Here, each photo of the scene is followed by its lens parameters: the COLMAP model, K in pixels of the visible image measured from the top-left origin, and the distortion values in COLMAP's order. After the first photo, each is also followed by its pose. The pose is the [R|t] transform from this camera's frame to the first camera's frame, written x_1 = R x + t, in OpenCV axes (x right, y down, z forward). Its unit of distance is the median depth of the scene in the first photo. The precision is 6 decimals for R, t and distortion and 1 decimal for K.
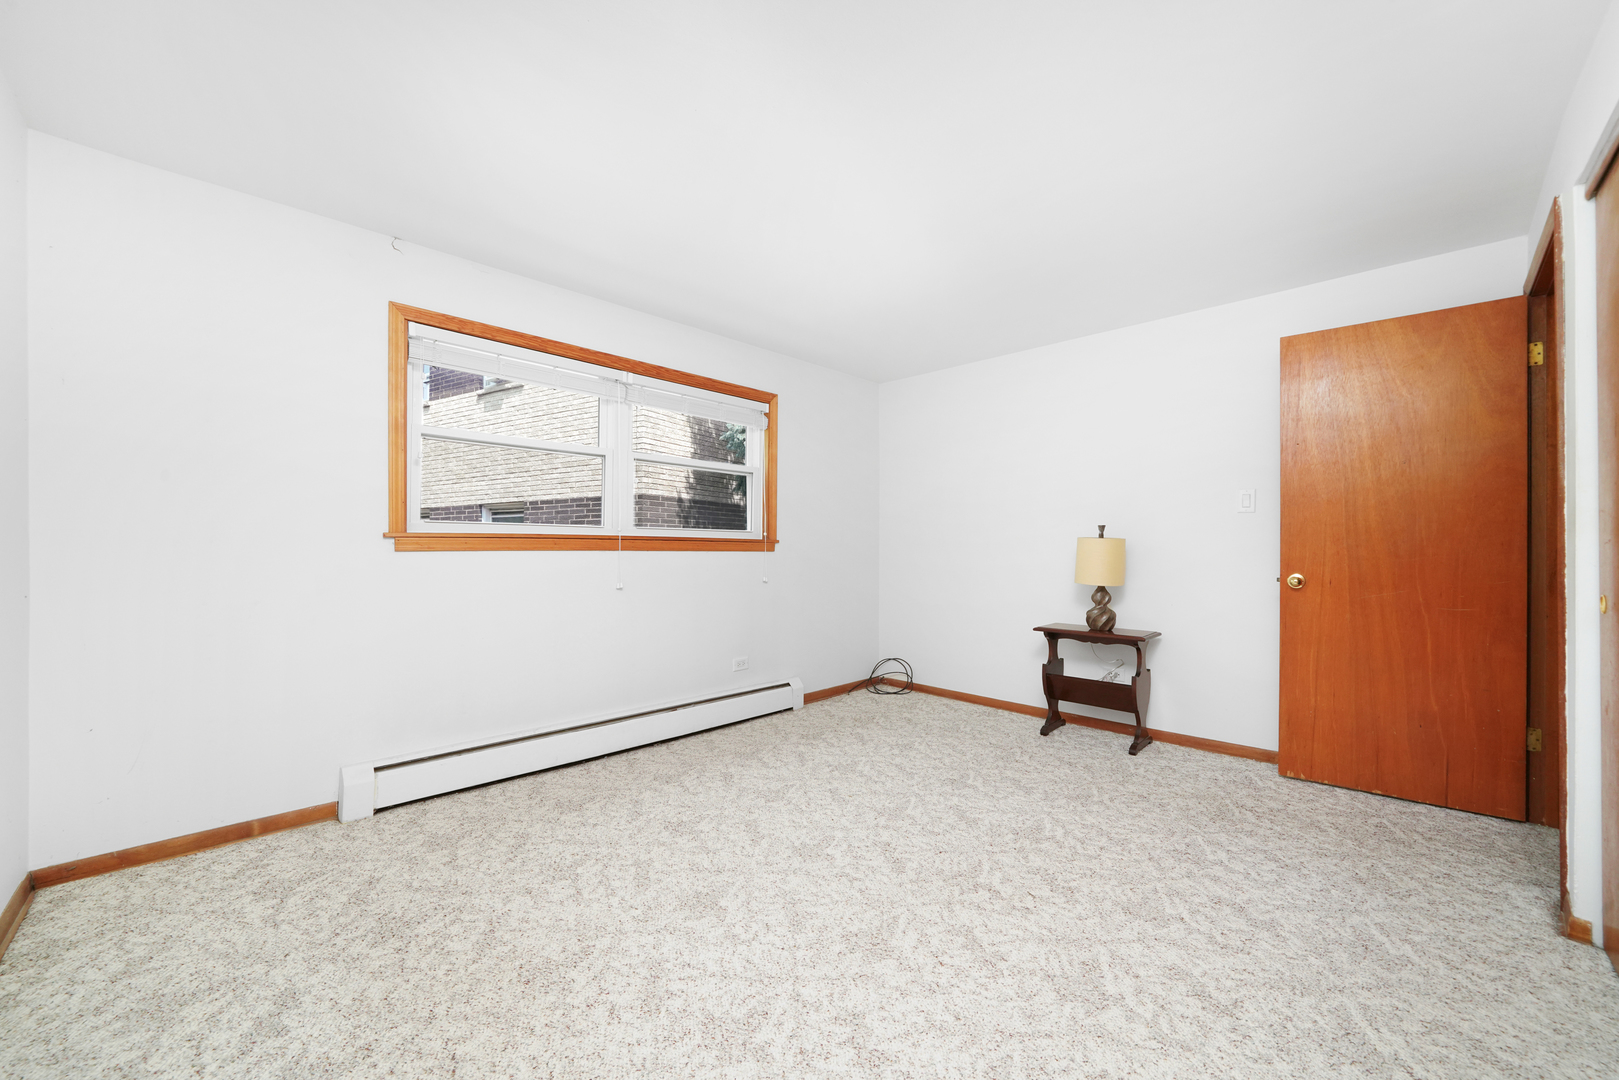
lens RADIAL K [[606.9, 0, 789.9], [0, 606.9, 540.9], [0, 0, 1]] dist [-0.013341, 0.000172]
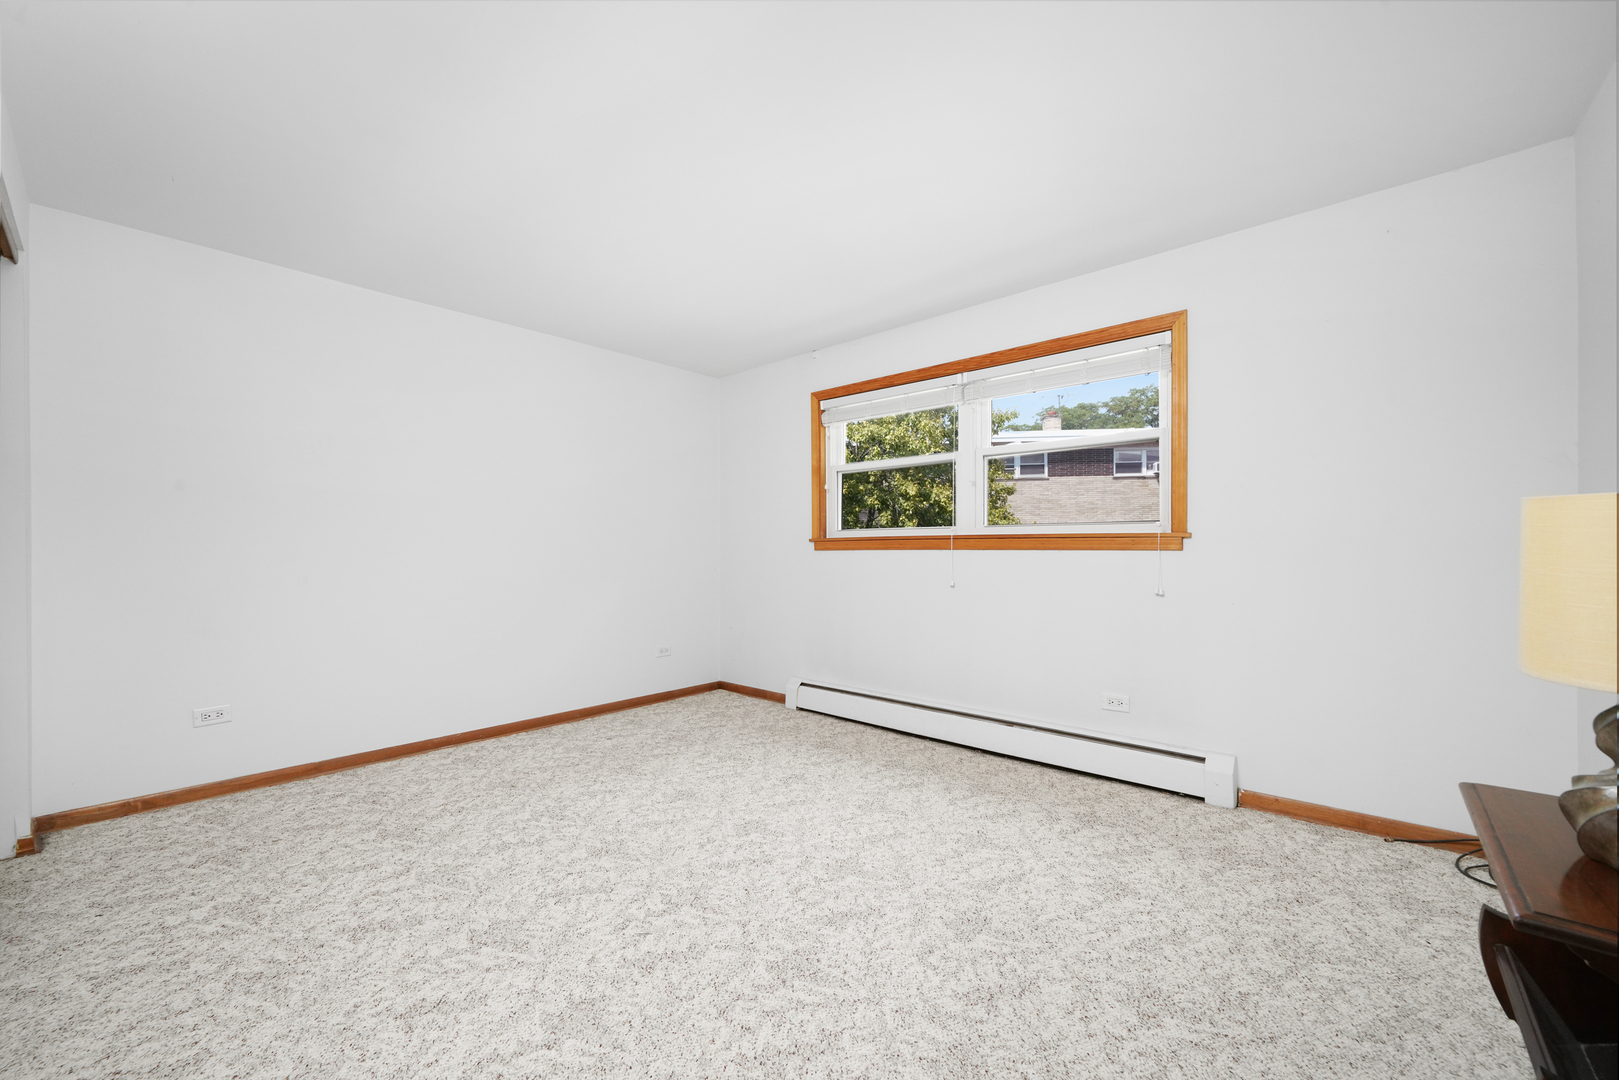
lens RADIAL K [[631.8, 0, 813.3], [0, 631.8, 547.1], [0, 0, 1]] dist [-0.006224, 0.000596]
pose [[0.079497, -0.007670, -0.996806, 0.911862], [0.015009, 0.999866, -0.006496, 0.017684], [0.996722, -0.014445, 0.079601, 0.798609]]
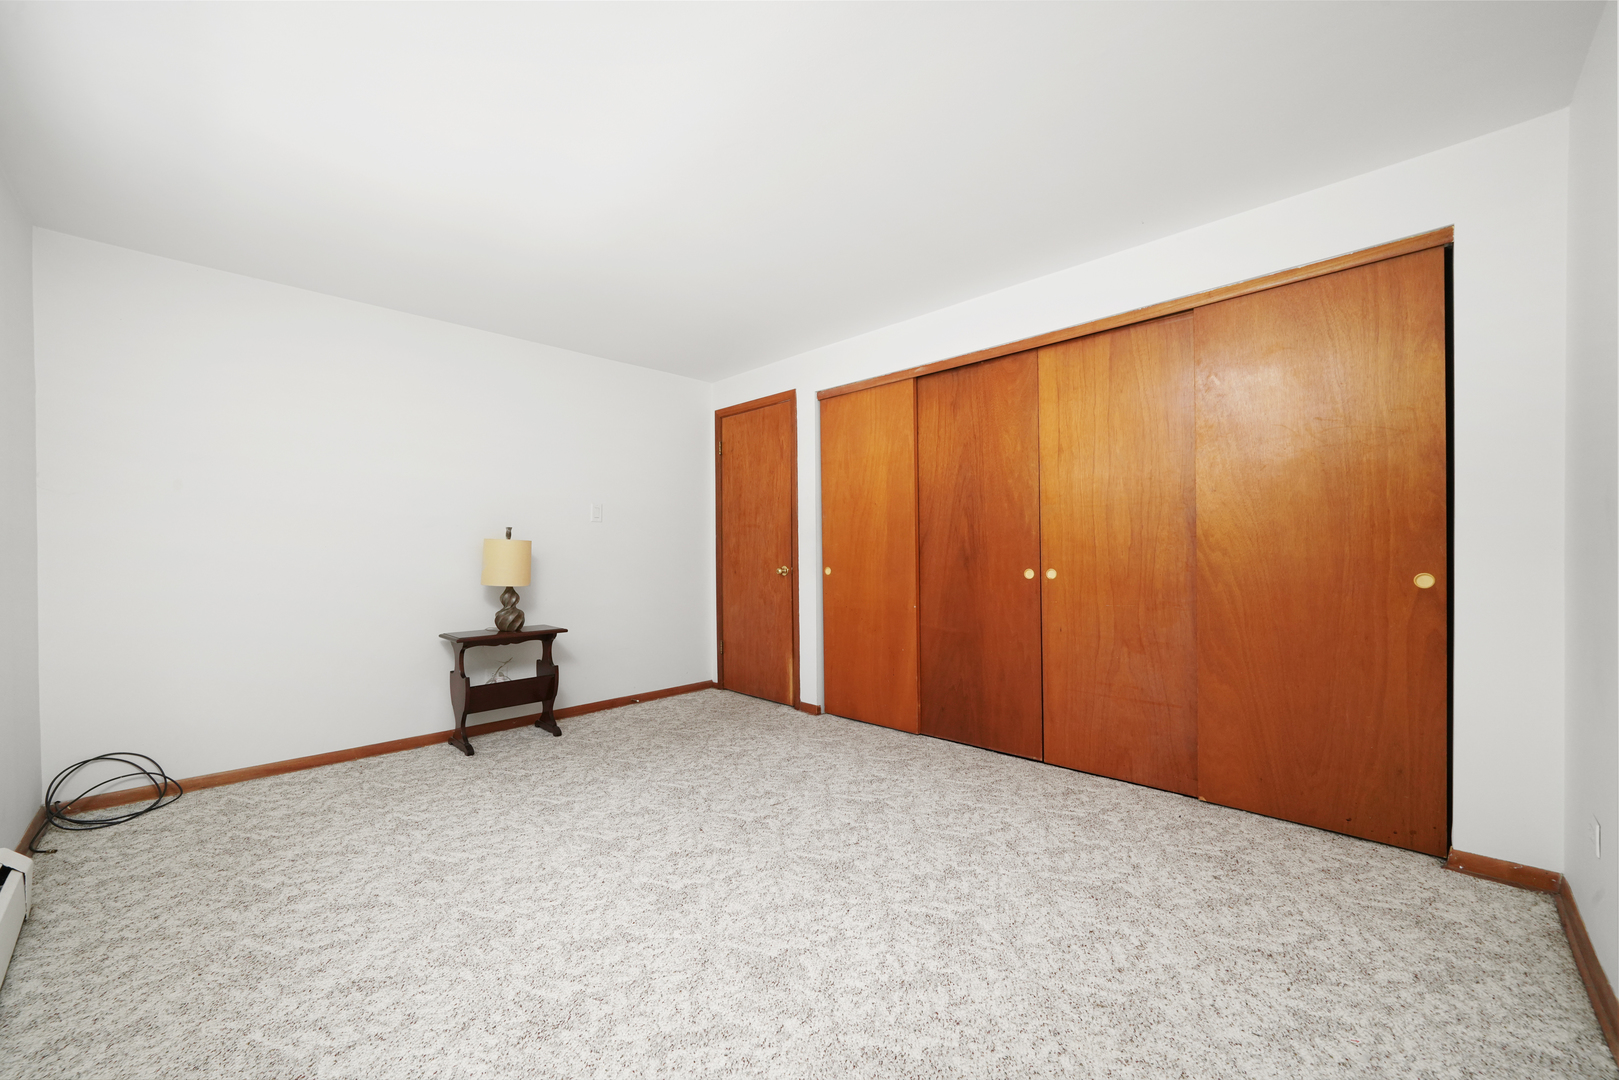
lens RADIAL K [[631.8, 0, 813.3], [0, 631.8, 547.1], [0, 0, 1]] dist [-0.006224, 0.000596]
pose [[-0.028179, -0.000045, 0.999603, -0.681370], [-0.003703, 0.999993, -0.000059, 0.008316], [-0.999596, -0.003704, -0.028179, 0.645893]]
